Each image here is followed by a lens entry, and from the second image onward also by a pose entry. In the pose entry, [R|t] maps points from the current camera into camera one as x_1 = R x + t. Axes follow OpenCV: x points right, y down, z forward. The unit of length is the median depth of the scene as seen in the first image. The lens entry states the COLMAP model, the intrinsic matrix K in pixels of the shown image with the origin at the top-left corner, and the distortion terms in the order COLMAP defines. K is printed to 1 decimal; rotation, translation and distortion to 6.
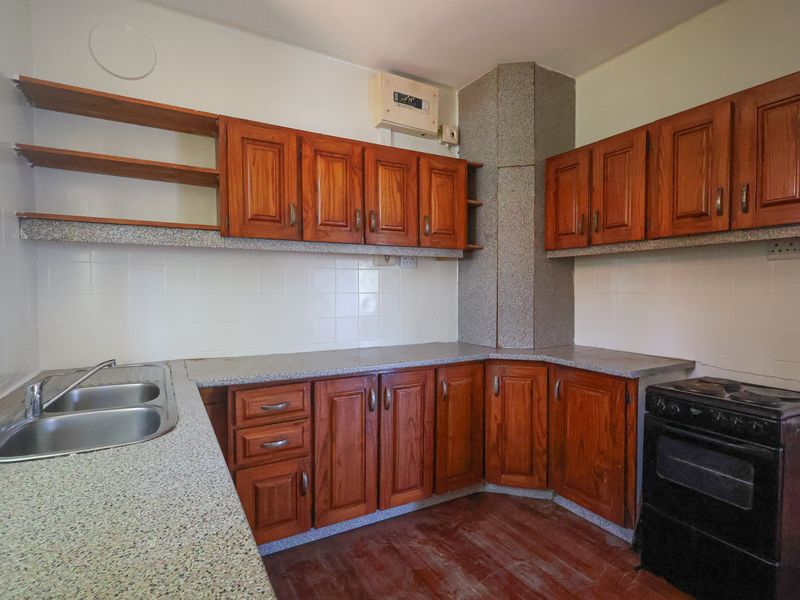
lens RADIAL K [[415.6, 0, 401.7], [0, 415.6, 302.9], [0, 0, 1]] dist [-0.018297, -0.000083]
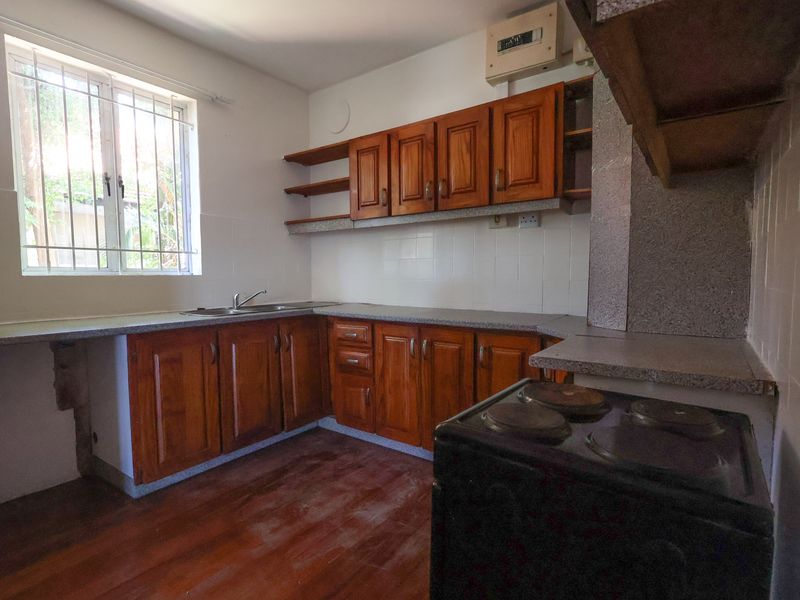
lens RADIAL K [[415.0, 0, 398.5], [0, 415.0, 300.2], [0, 0, 1]] dist [-0.001234, 0.001047]
pose [[0.407670, 0.057209, -0.911335, 0.824755], [-0.023457, 0.998362, 0.052179, 0.037361], [0.912828, 0.000106, 0.408345, 0.423190]]
